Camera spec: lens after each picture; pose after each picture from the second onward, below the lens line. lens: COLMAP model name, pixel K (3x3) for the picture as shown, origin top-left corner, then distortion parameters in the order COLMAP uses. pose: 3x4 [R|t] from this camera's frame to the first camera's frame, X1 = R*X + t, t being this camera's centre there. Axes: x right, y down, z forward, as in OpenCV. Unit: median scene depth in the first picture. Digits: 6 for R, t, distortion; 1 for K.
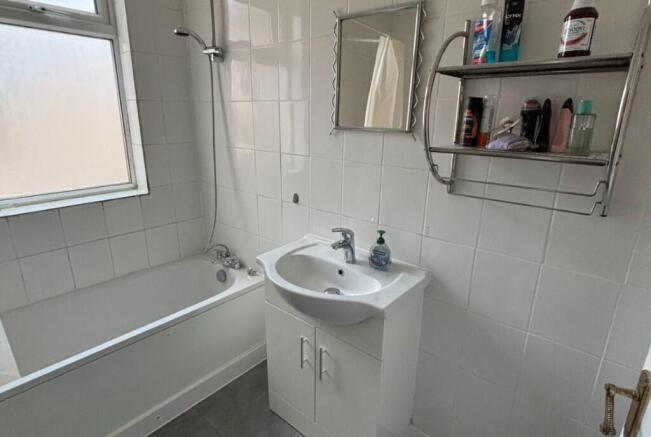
lens RADIAL K [[350.2, 0, 325.5], [0, 350.2, 218.5], [0, 0, 1]] dist [0.004591, 0.001033]
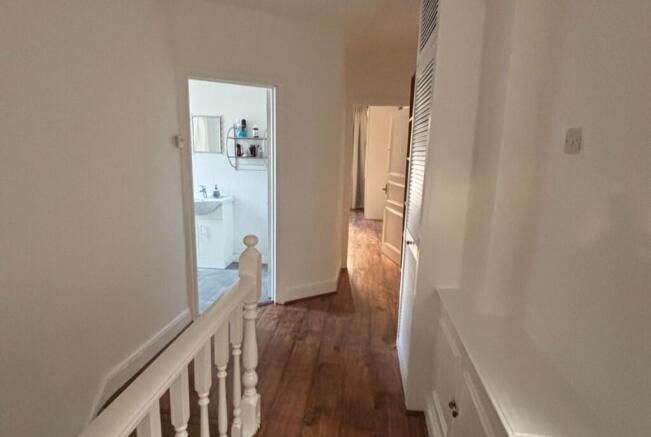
lens RADIAL K [[350.2, 0, 325.5], [0, 350.2, 218.5], [0, 0, 1]] dist [0.004591, 0.001033]
pose [[0.833311, -0.109466, 0.541858, -0.950229], [0.143837, 0.989371, -0.021331, 0.687405], [-0.533764, 0.095714, 0.840199, -2.667506]]
